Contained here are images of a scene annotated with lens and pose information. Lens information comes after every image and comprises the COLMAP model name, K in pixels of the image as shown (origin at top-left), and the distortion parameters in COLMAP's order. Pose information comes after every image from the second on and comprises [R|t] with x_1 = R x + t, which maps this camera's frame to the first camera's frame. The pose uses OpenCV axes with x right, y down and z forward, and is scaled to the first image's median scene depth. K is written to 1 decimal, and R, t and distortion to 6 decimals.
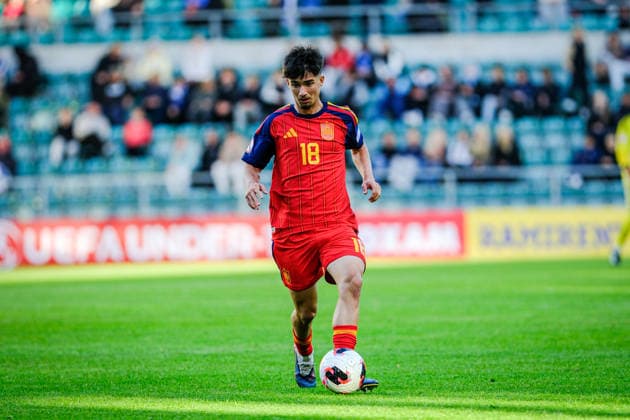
lens RADIAL K [[289.8, 0, 315.0], [0, 289.8, 210.0], [0, 0, 1]] dist [-0.001766, -0.001399]
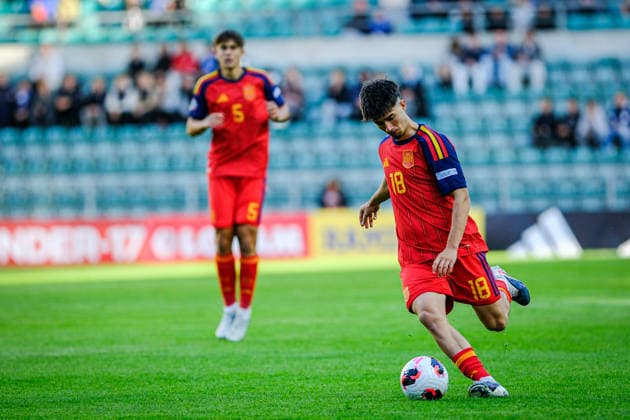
lens RADIAL K [[289.8, 0, 315.0], [0, 289.8, 210.0], [0, 0, 1]] dist [-0.001766, -0.001399]
pose [[0.999989, -0.001502, 0.004337, 0.528926], [0.001500, 0.999999, 0.000538, -0.009195], [-0.004338, -0.000532, 0.999990, -0.007567]]
